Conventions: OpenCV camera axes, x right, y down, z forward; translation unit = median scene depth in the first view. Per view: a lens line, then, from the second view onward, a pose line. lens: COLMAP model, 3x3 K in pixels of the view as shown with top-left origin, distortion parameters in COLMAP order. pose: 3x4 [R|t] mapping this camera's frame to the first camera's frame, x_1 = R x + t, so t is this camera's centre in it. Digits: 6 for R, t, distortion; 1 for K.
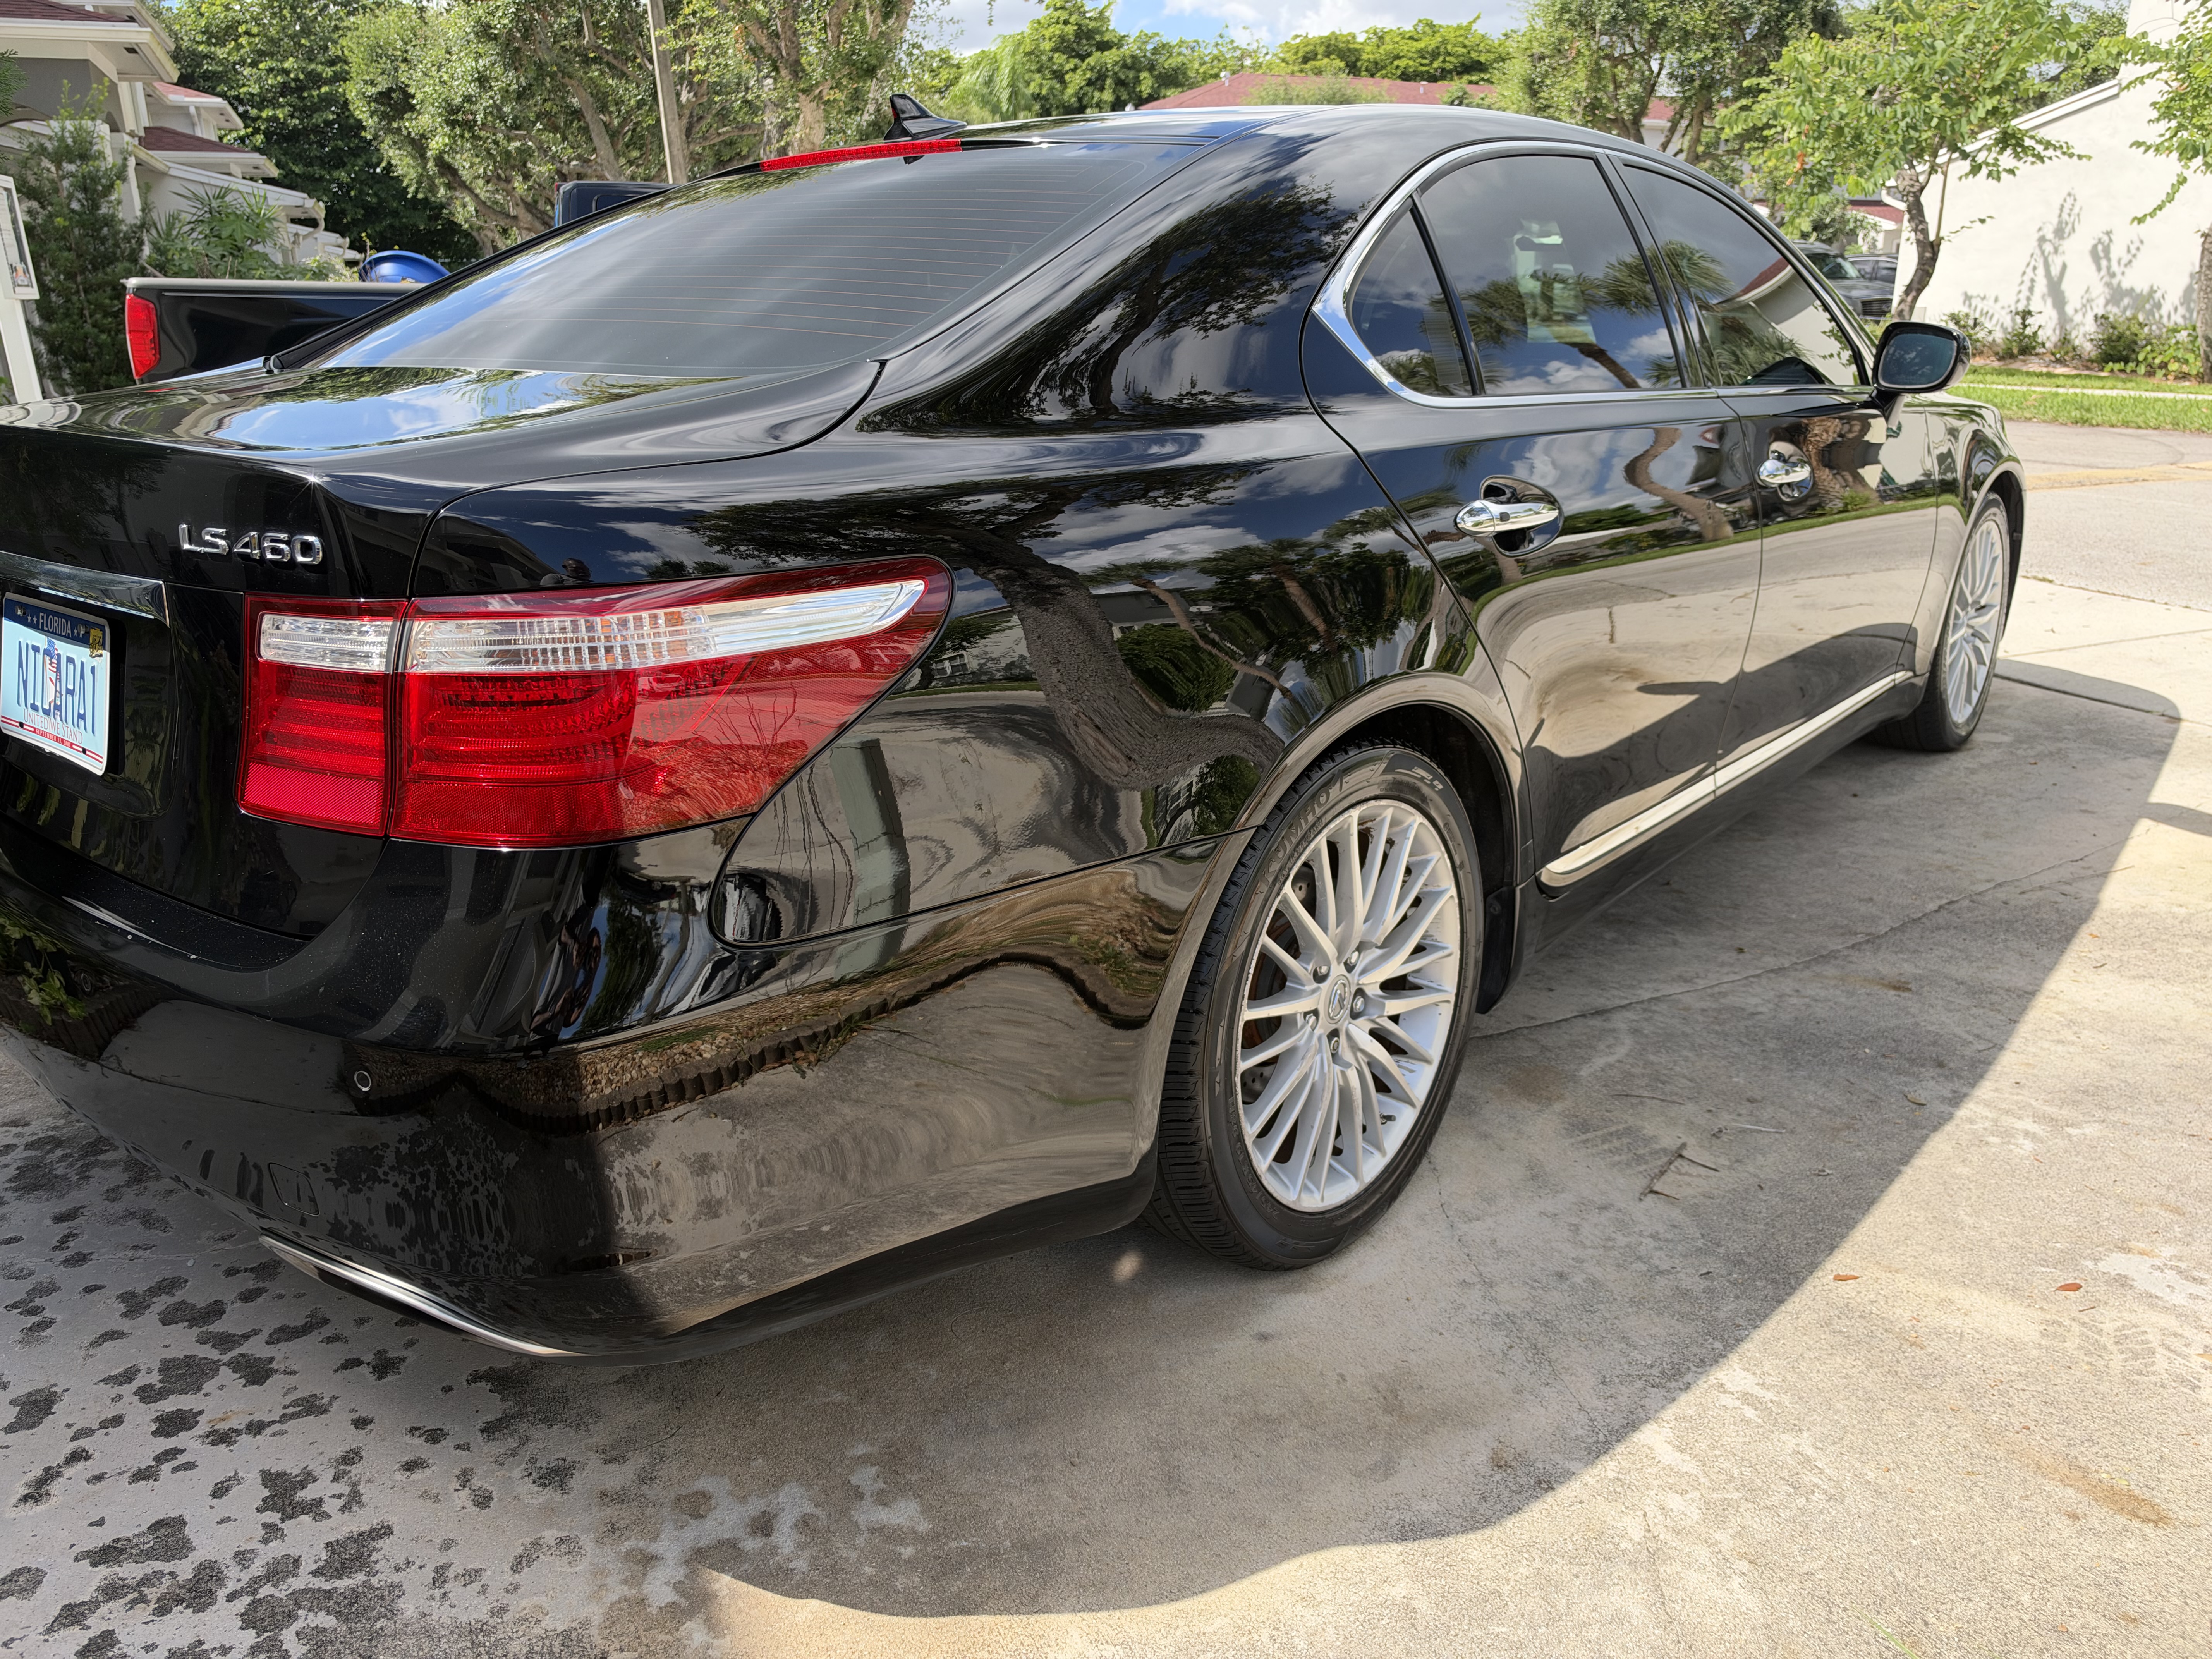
lens RADIAL K [[1583.2, 0, 1140.6], [0, 1583.2, 872.4], [0, 0, 1]] dist [-0.018350, 0.007636]
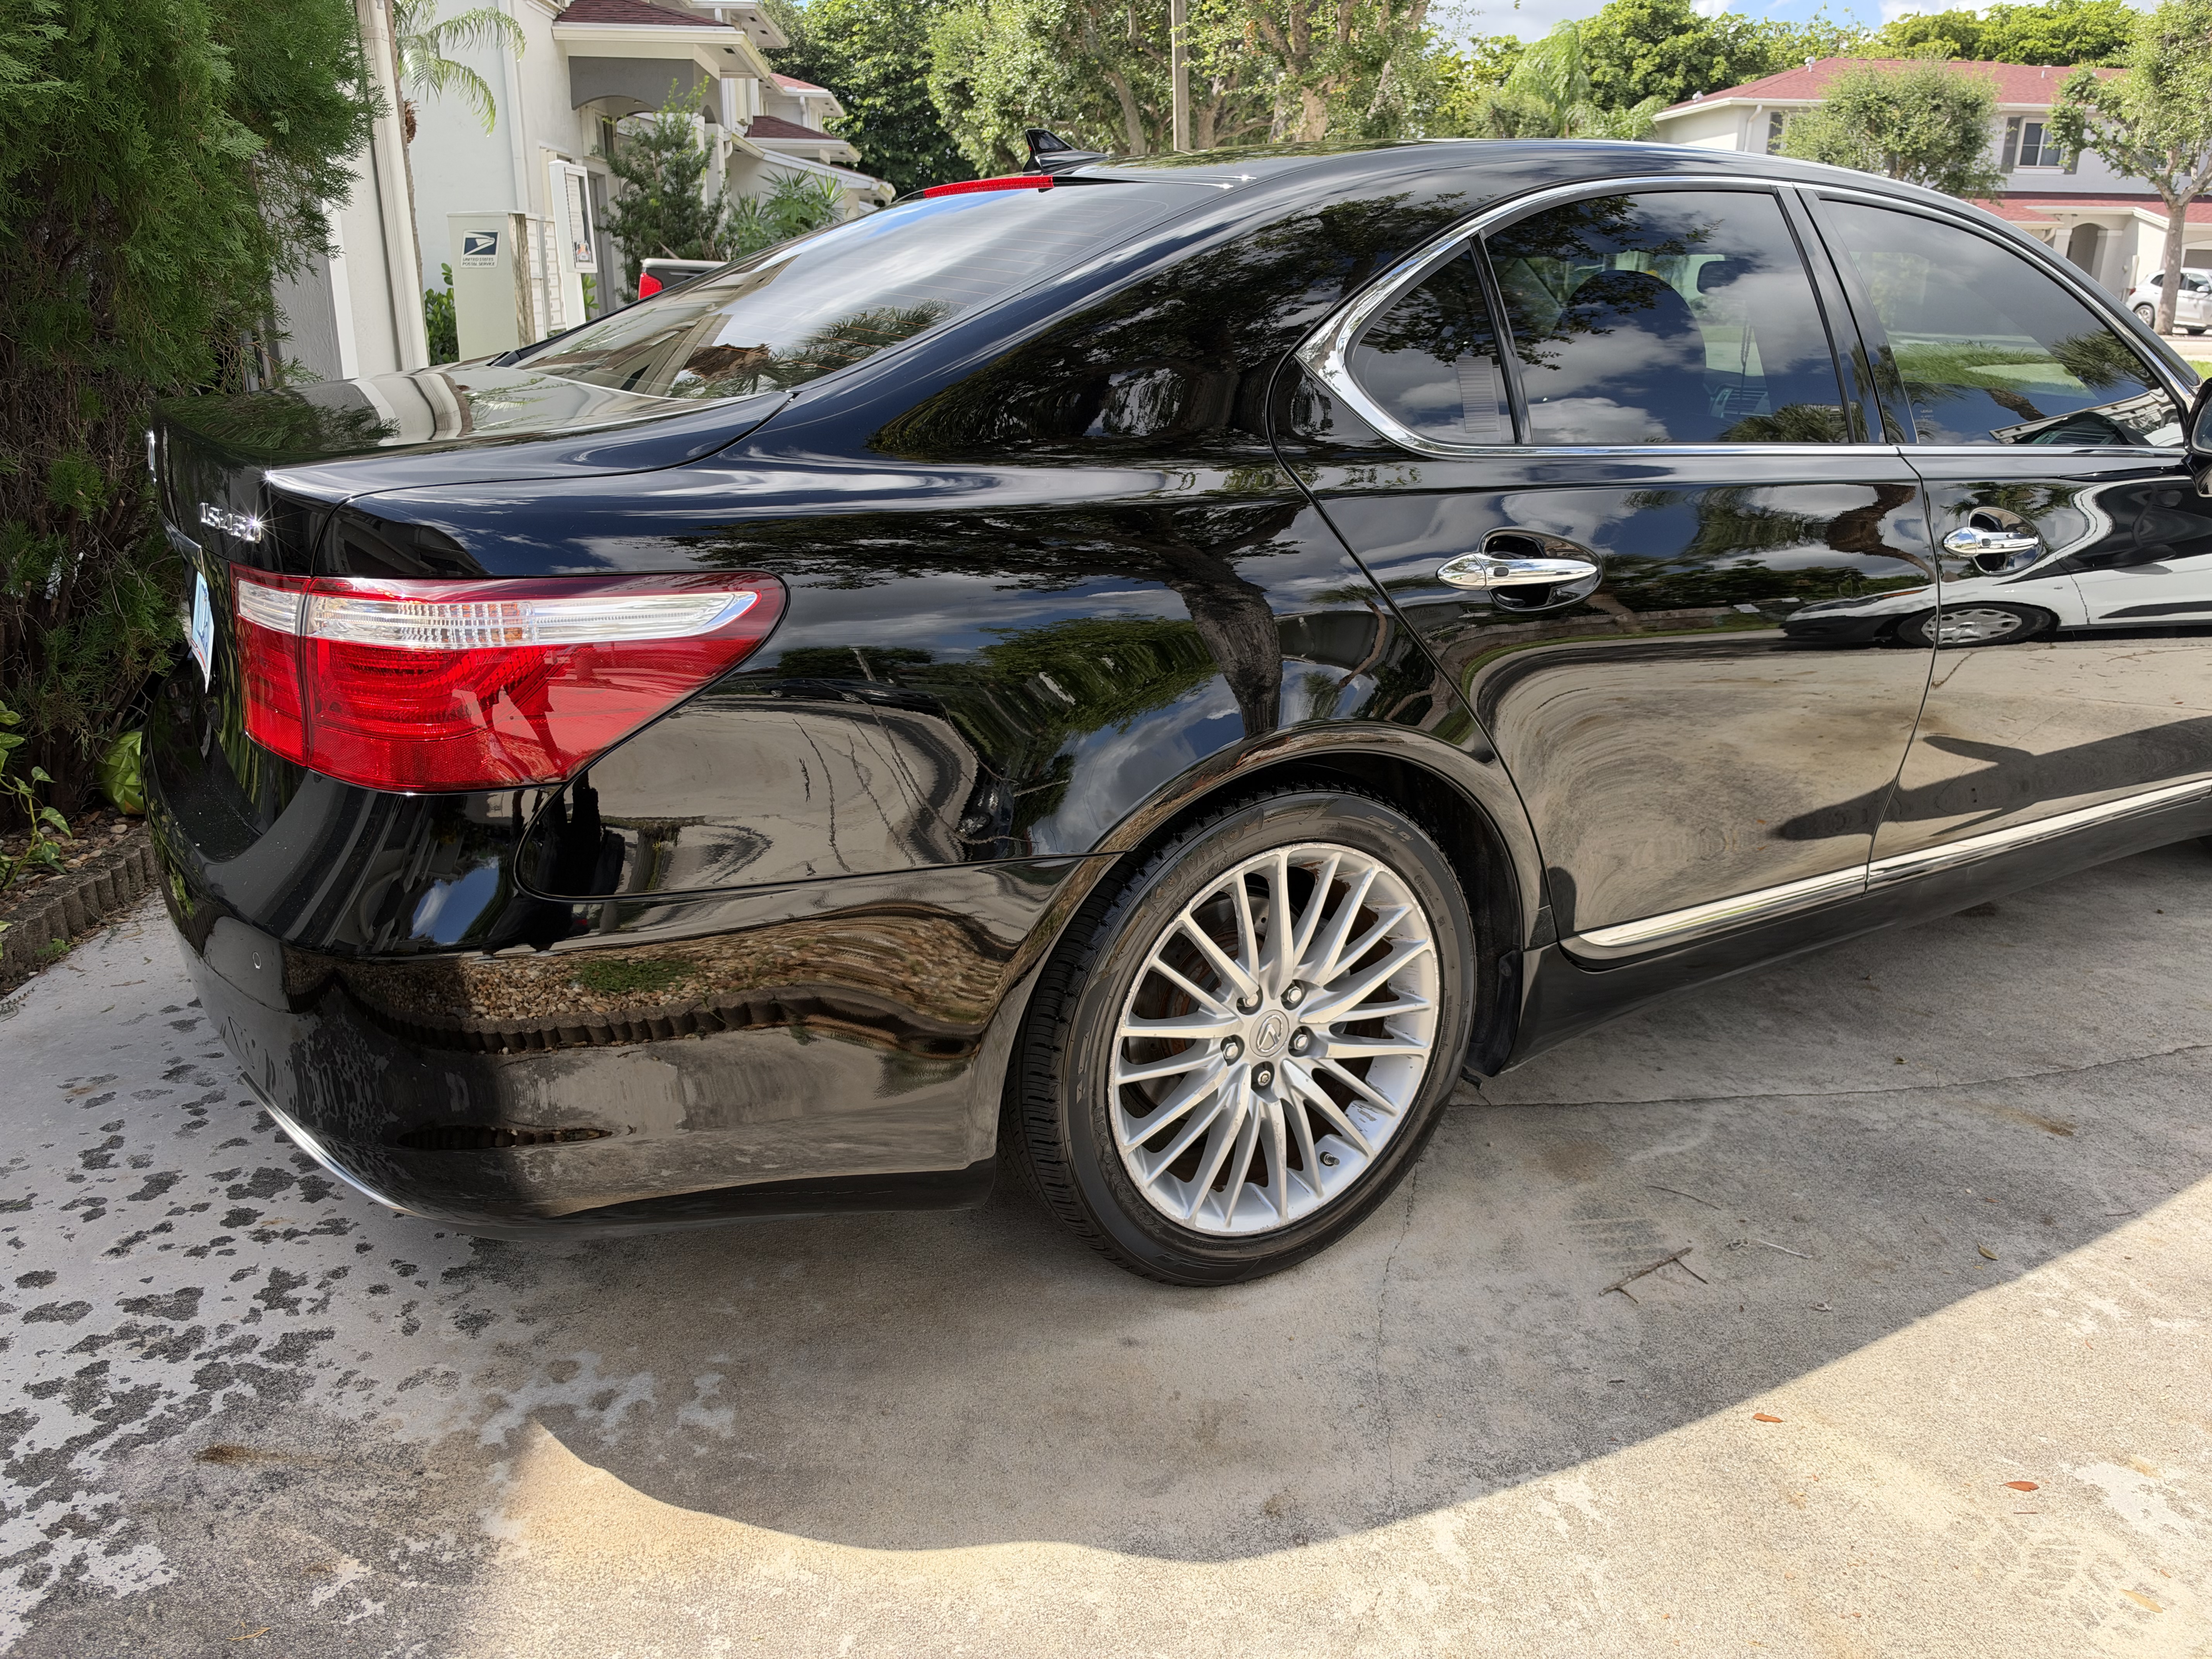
lens RADIAL K [[1582.4, 0, 1115.4], [0, 1582.4, 875.2], [0, 0, 1]] dist [-0.007421, -0.006290]
pose [[0.950587, 0.131800, -0.281093, 0.308593], [-0.130091, 0.991191, 0.024818, -0.033174], [0.281887, 0.012976, 0.959360, -0.001311]]
